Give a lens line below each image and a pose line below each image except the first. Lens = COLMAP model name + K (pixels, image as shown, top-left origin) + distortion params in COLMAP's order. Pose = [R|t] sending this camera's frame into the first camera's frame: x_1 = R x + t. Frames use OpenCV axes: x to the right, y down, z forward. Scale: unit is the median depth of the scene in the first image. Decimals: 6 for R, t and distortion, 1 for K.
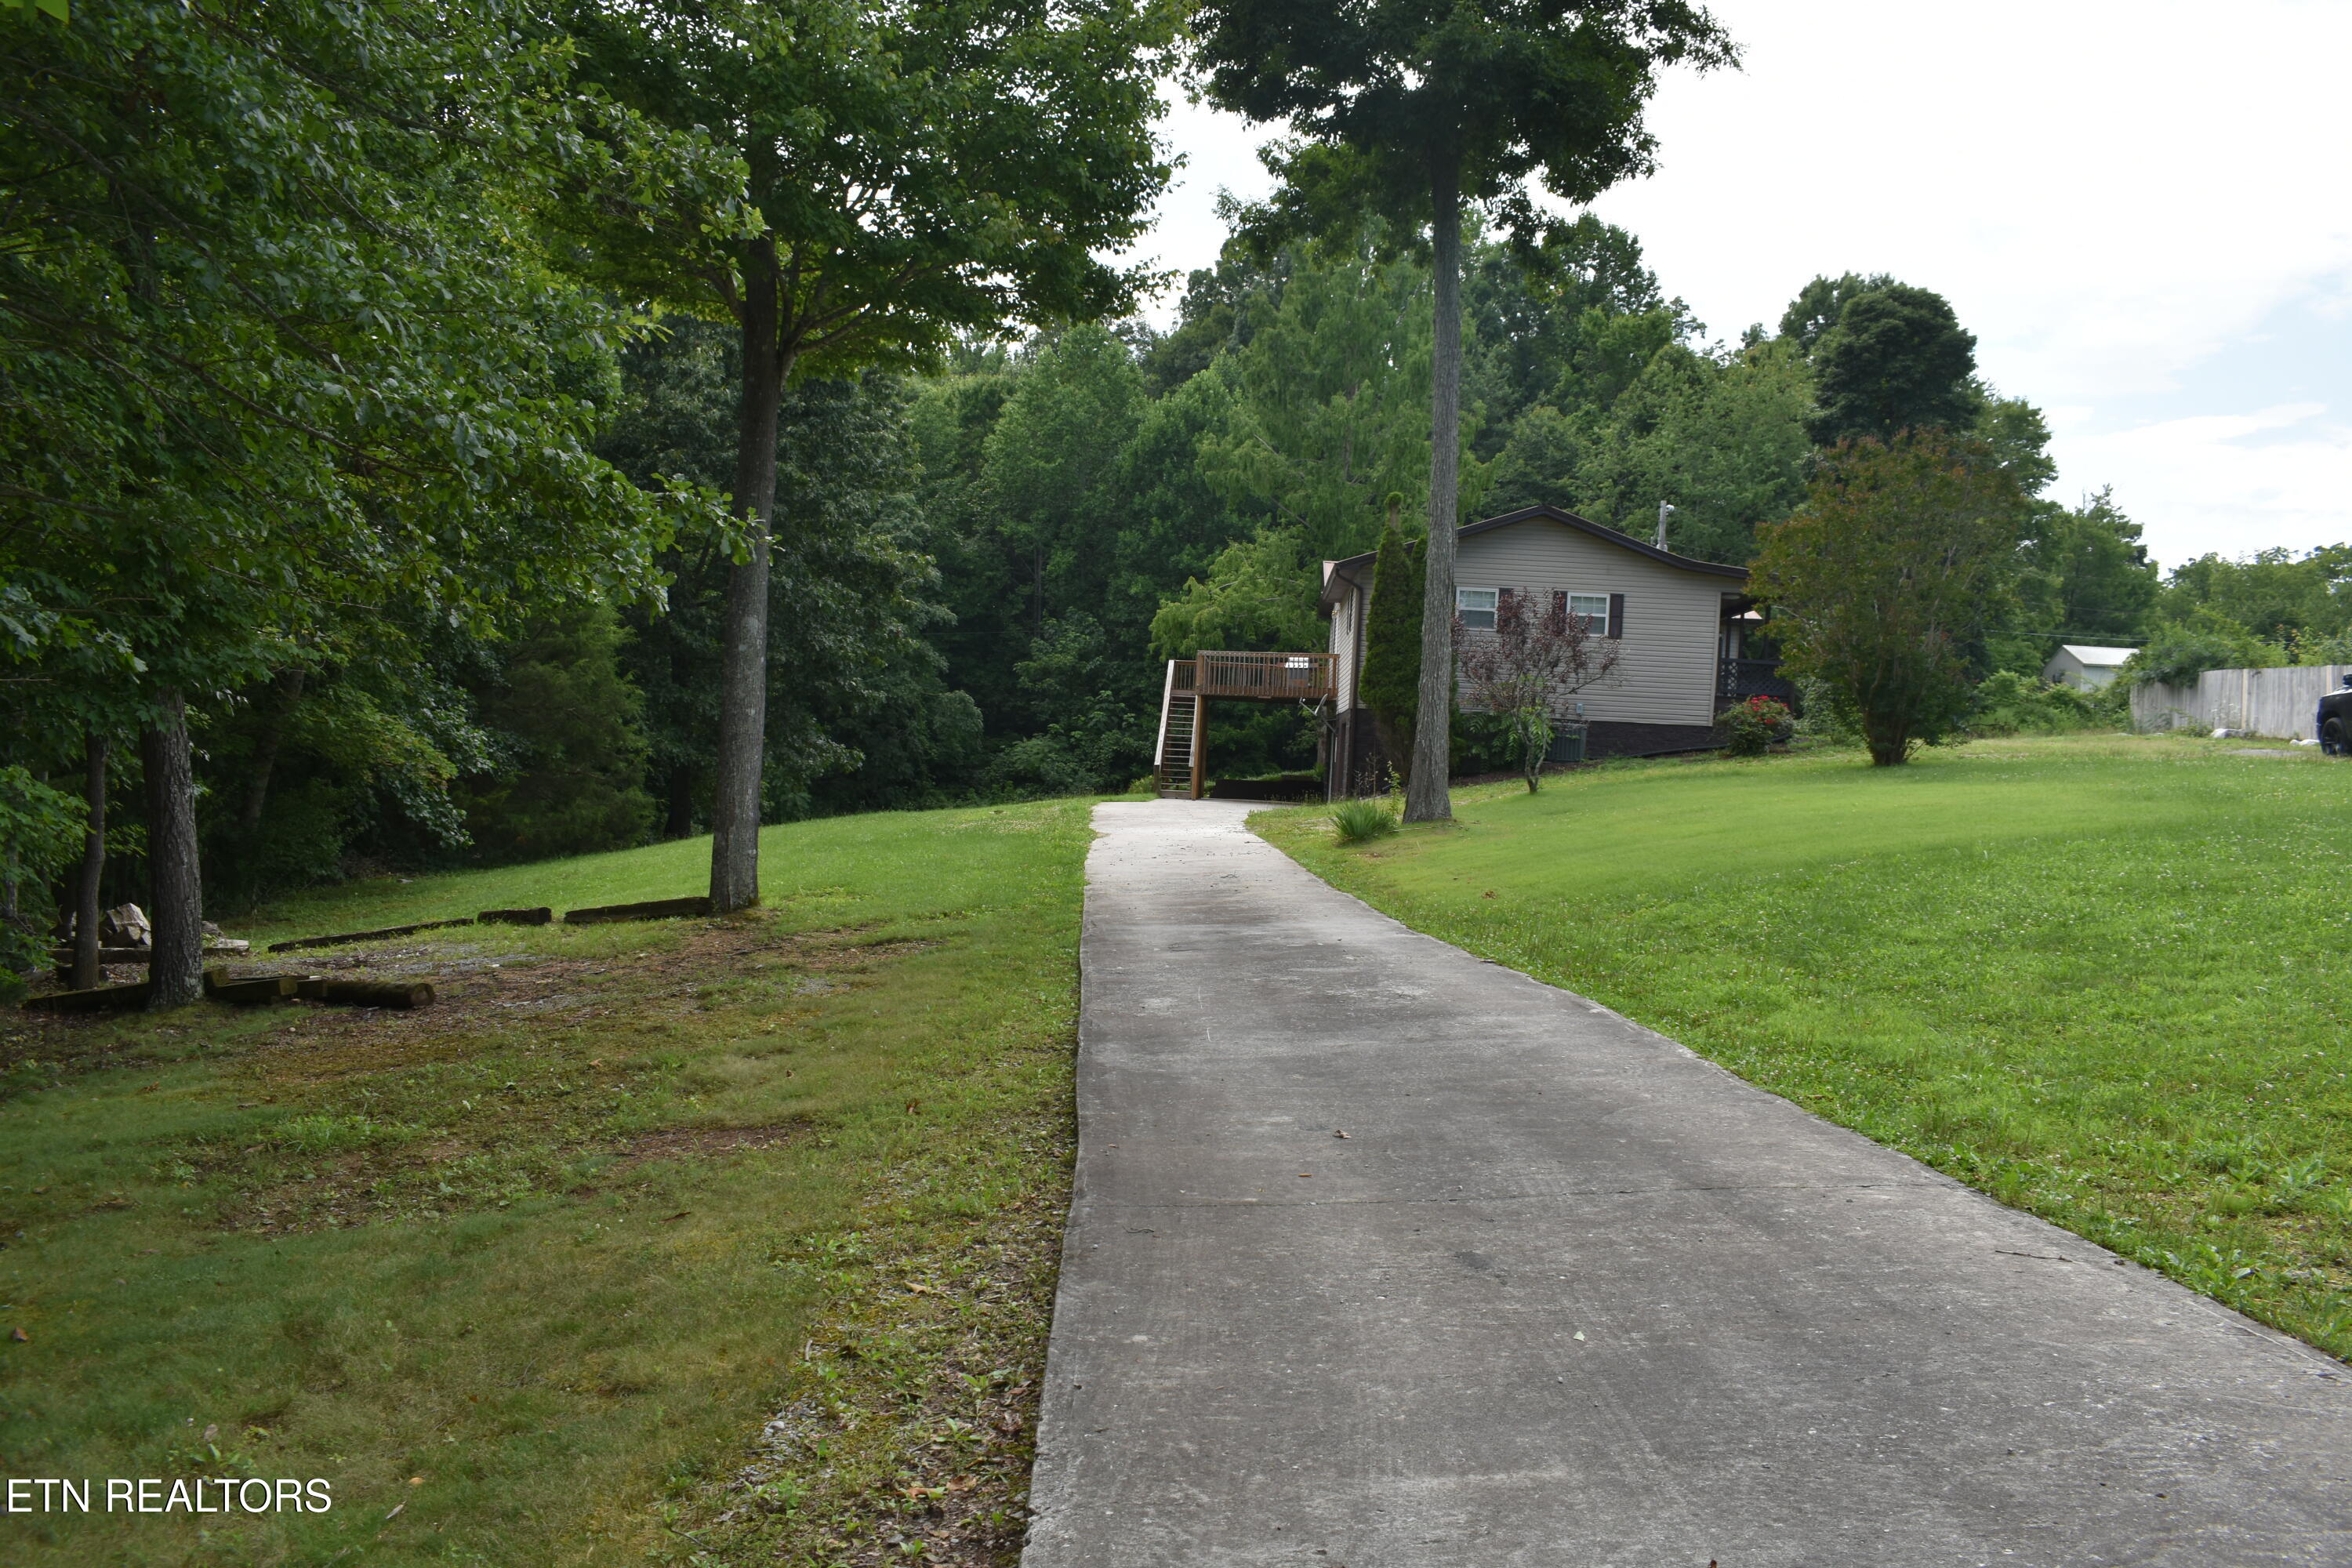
lens RADIAL K [[1932.5, 0, 1169.8], [0, 1932.5, 777.2], [0, 0, 1]] dist [-0.029284, 0.012370]
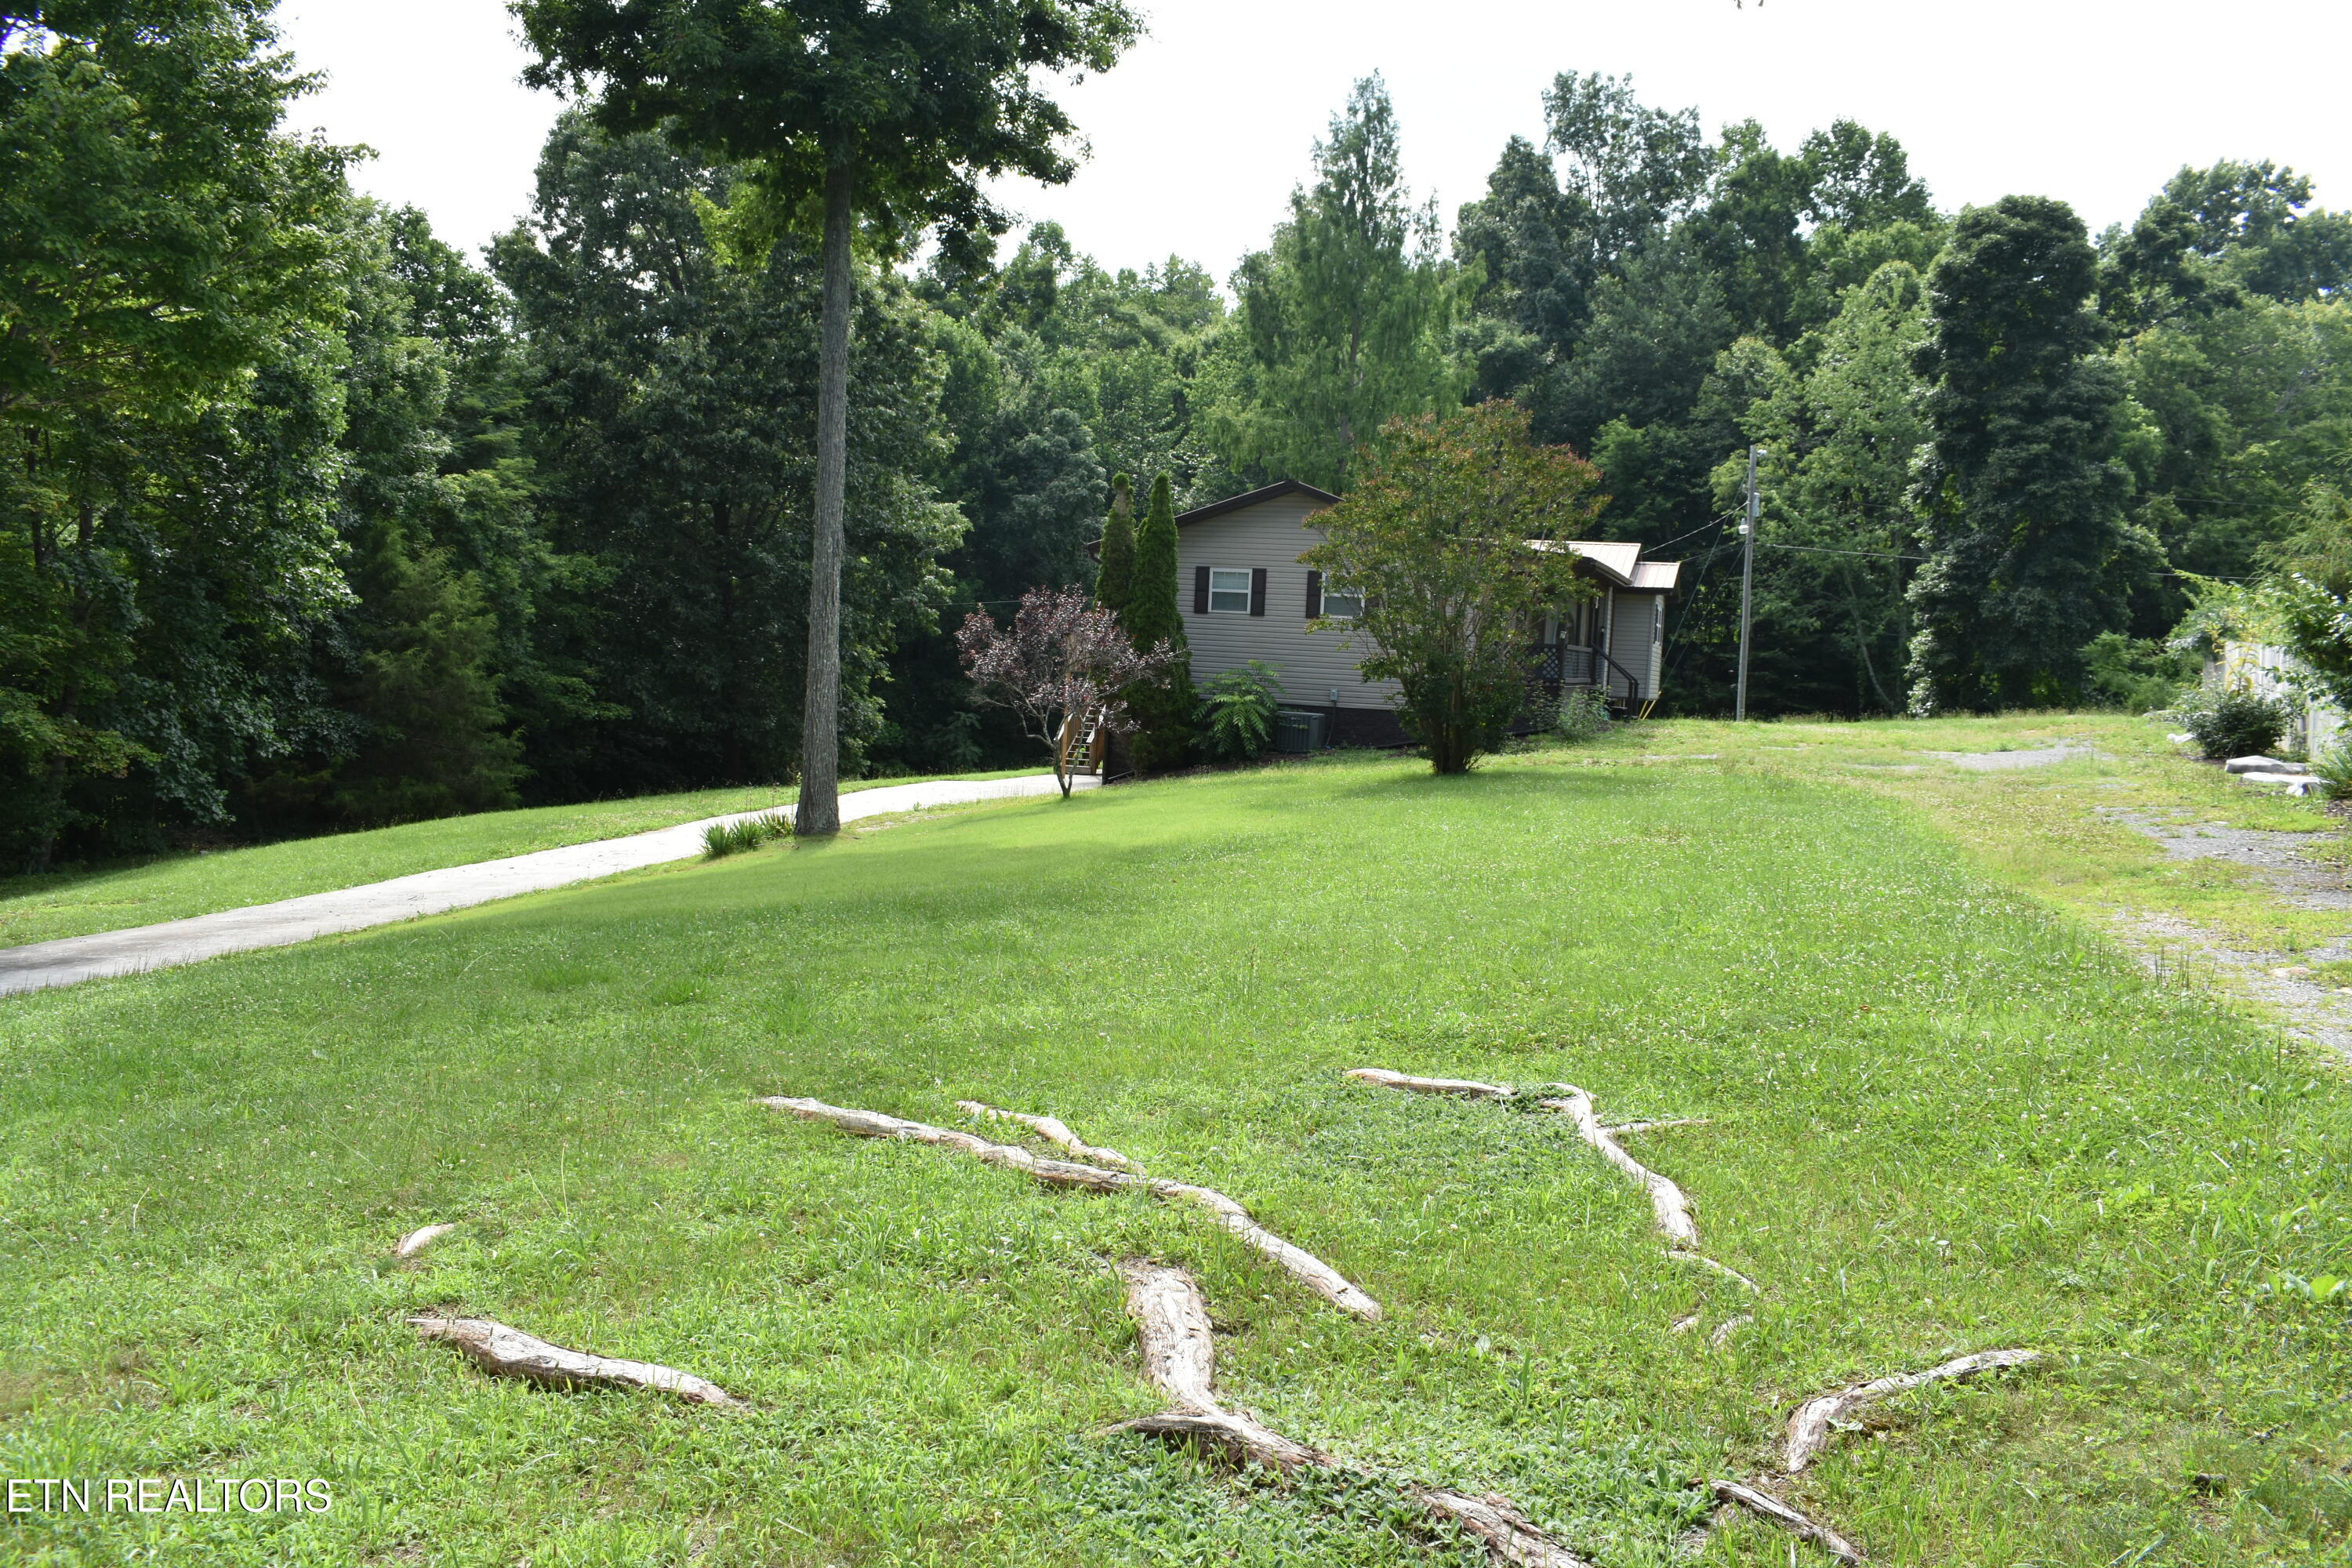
lens RADIAL K [[1932.5, 0, 1177.4], [0, 1932.5, 786.6], [0, 0, 1]] dist [-0.029284, 0.012370]
pose [[0.956318, 0.023702, -0.291367, 0.316704], [-0.011465, 0.998982, 0.043636, -0.023960], [0.292104, -0.038389, 0.955616, 0.054463]]
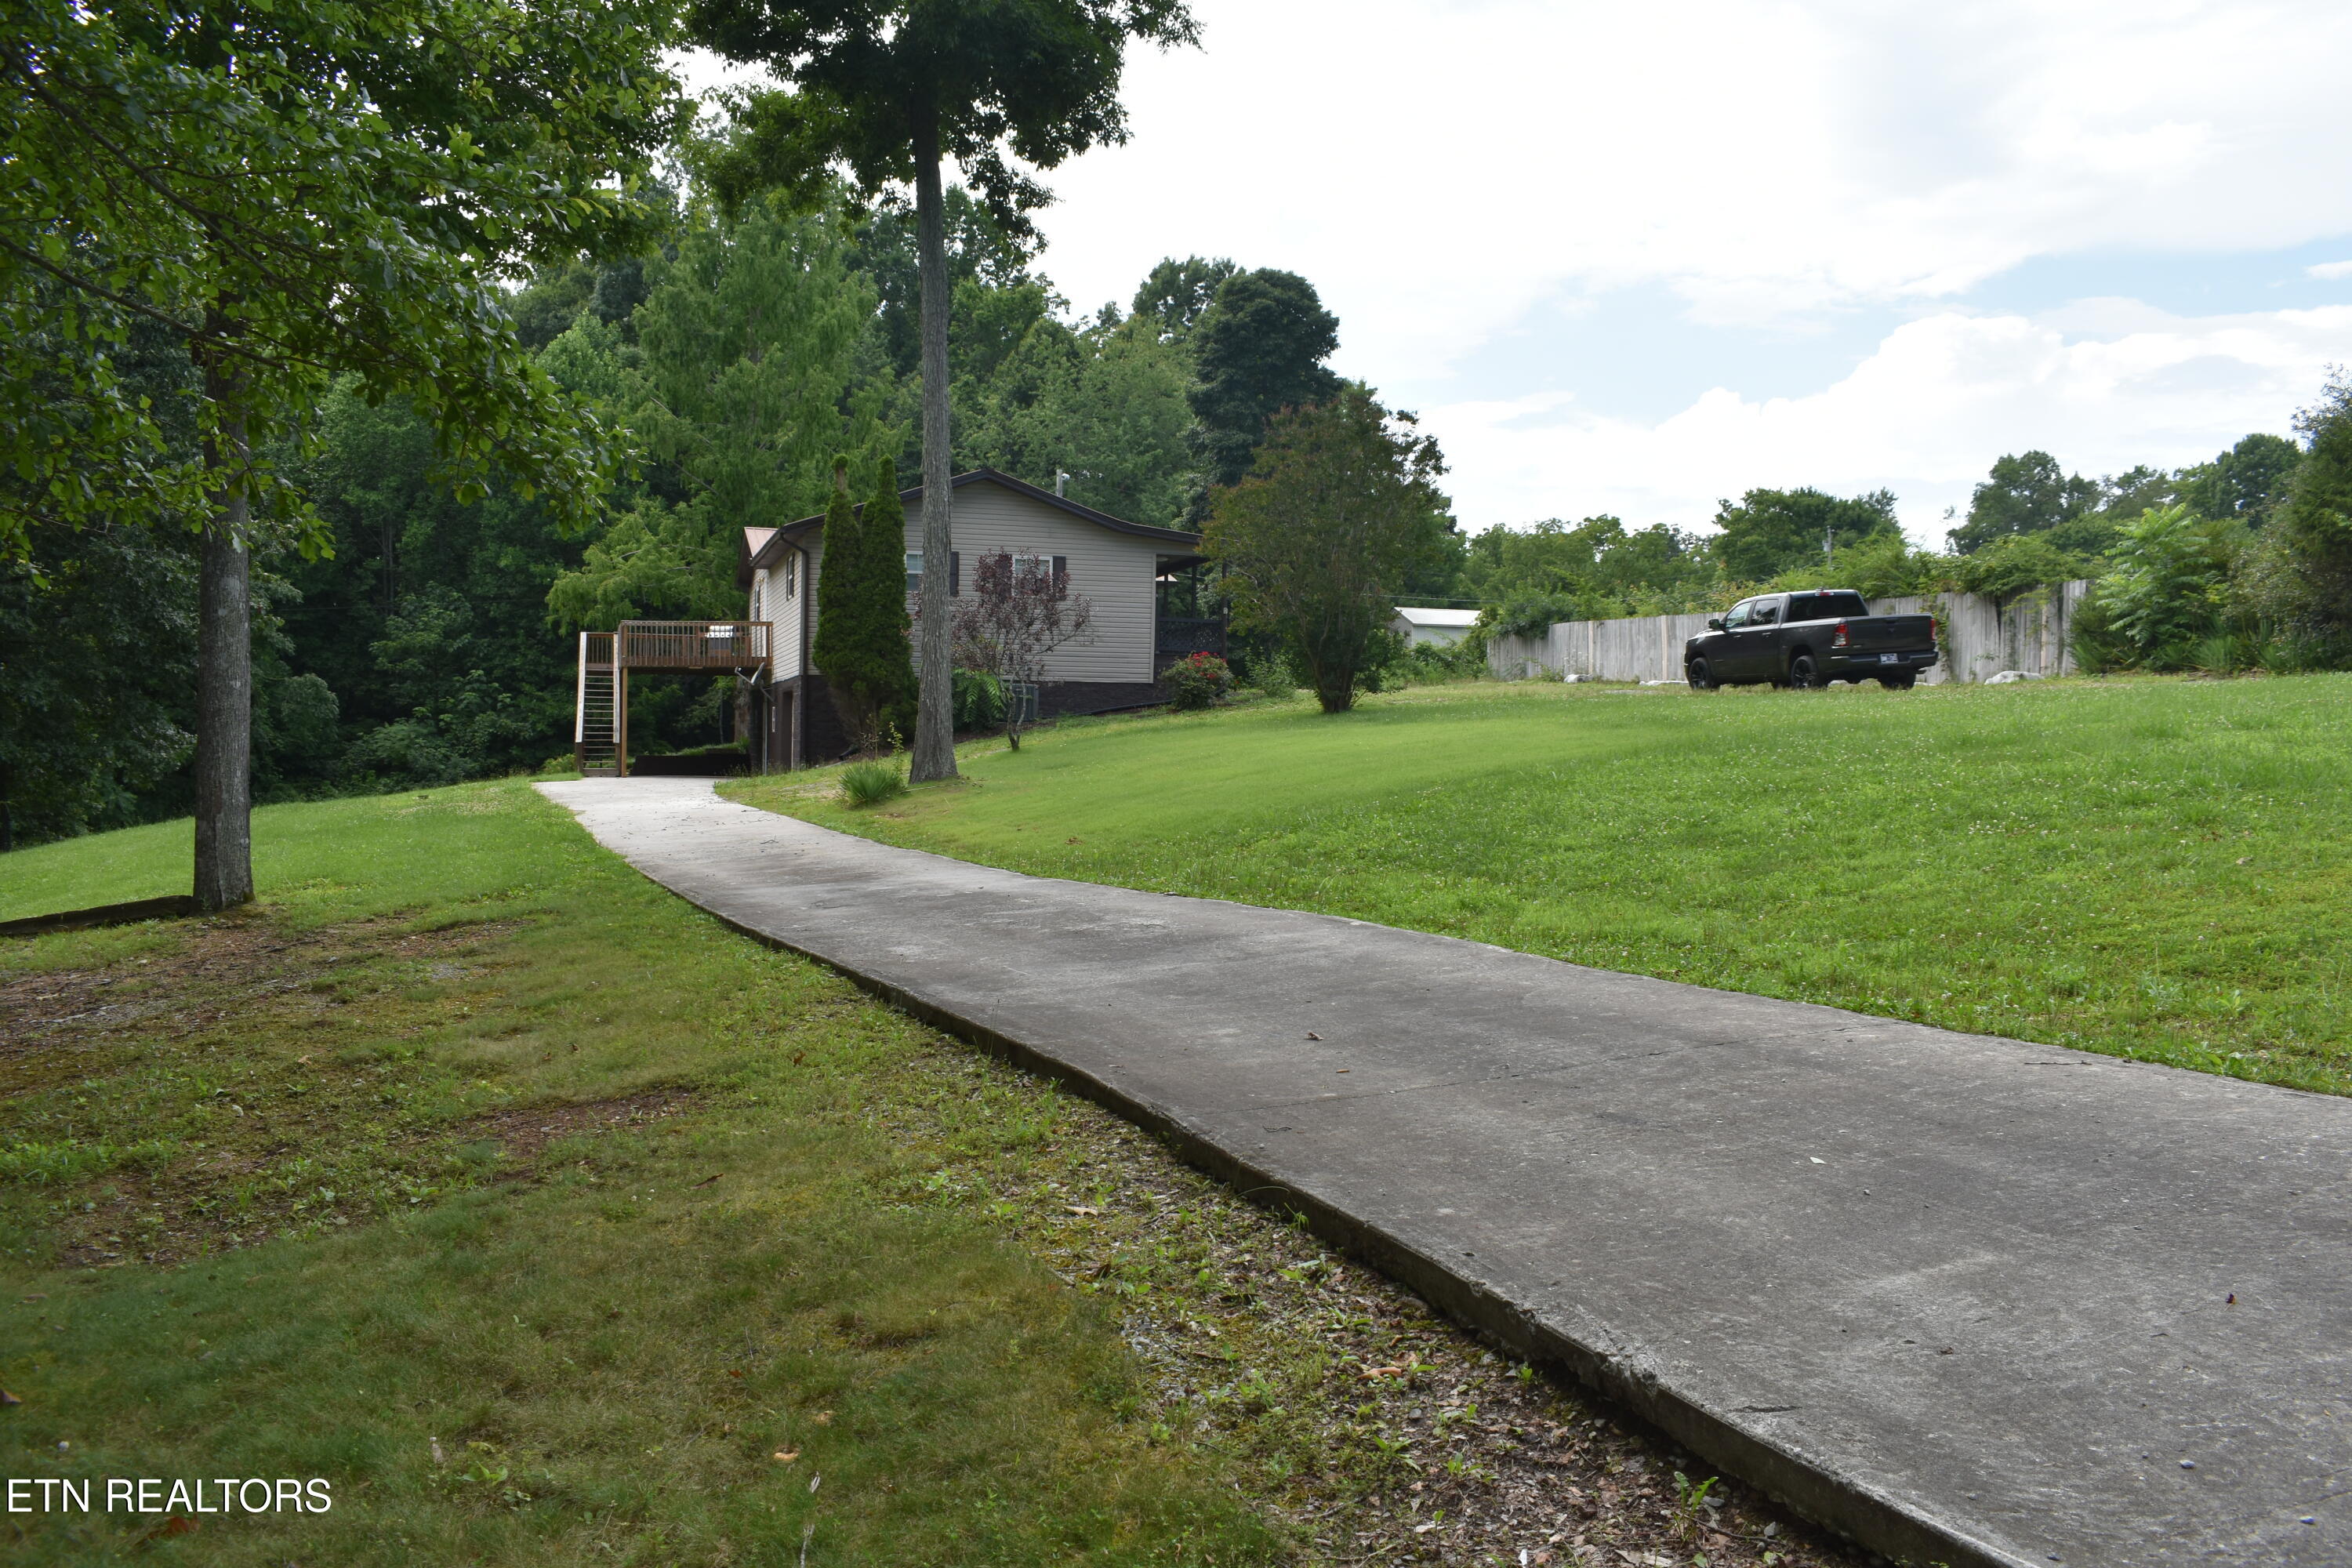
lens RADIAL K [[1932.5, 0, 1174.0], [0, 1932.5, 782.6], [0, 0, 1]] dist [-0.029284, 0.012370]
pose [[0.944291, -0.043561, 0.326217, -0.035172], [0.038259, 0.999011, 0.022656, 0.002863], [-0.326881, -0.008913, 0.945023, 0.006908]]
